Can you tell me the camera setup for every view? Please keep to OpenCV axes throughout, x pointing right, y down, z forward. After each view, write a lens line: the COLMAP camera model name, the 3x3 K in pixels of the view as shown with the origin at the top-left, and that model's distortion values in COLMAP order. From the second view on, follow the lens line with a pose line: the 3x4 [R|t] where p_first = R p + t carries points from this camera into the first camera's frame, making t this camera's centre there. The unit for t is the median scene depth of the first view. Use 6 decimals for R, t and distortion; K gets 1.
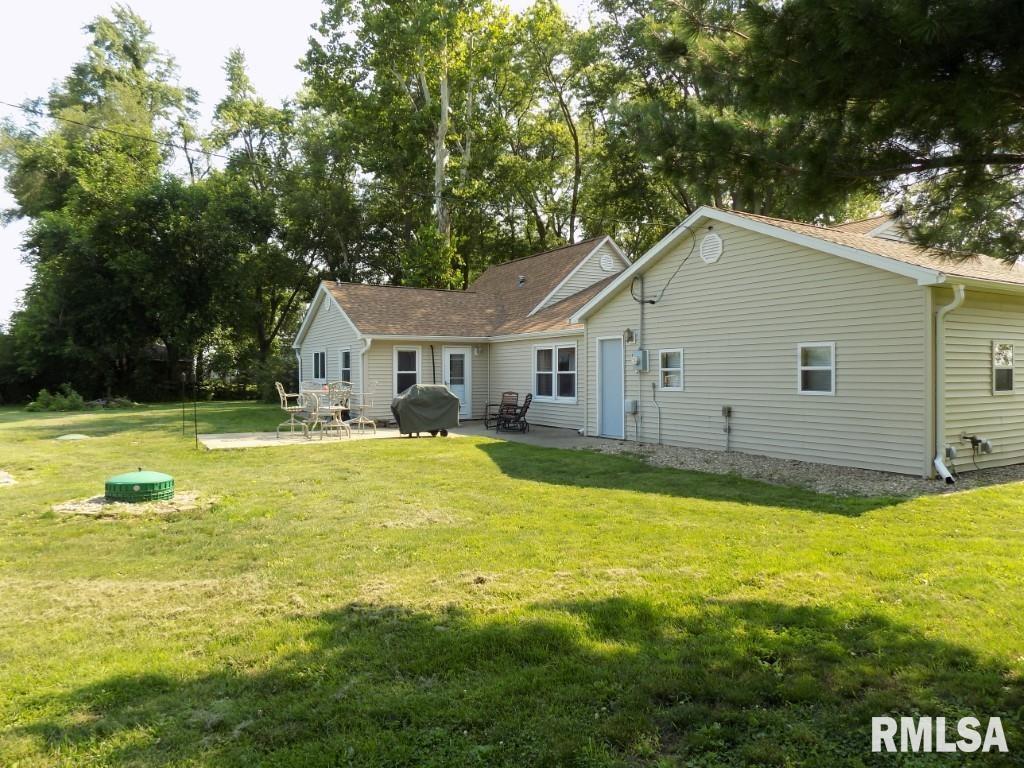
lens RADIAL K [[687.3, 0, 512.5], [0, 687.3, 381.9], [0, 0, 1]] dist [-0.008995, 0.006265]
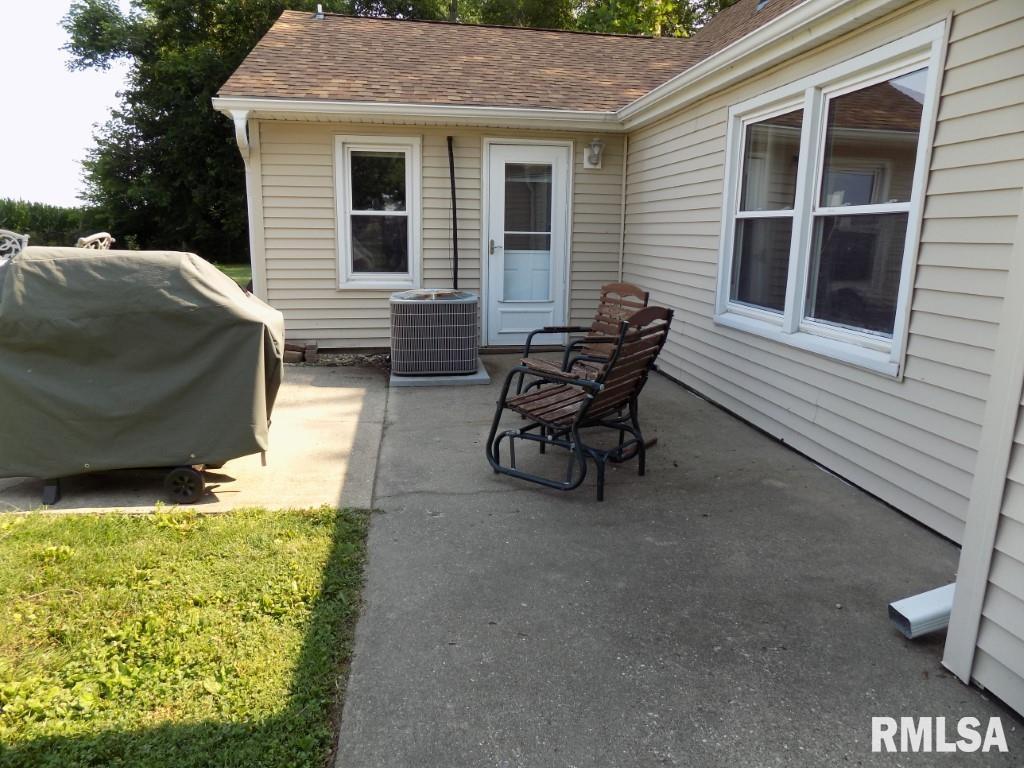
lens RADIAL K [[687.3, 0, 512.8], [0, 687.3, 379.6], [0, 0, 1]] dist [-0.008995, 0.006265]
pose [[0.926689, 0.094915, -0.363647, 0.054627], [-0.019734, 0.978538, 0.205119, -0.003810], [0.375311, -0.182905, 0.908673, 0.682101]]
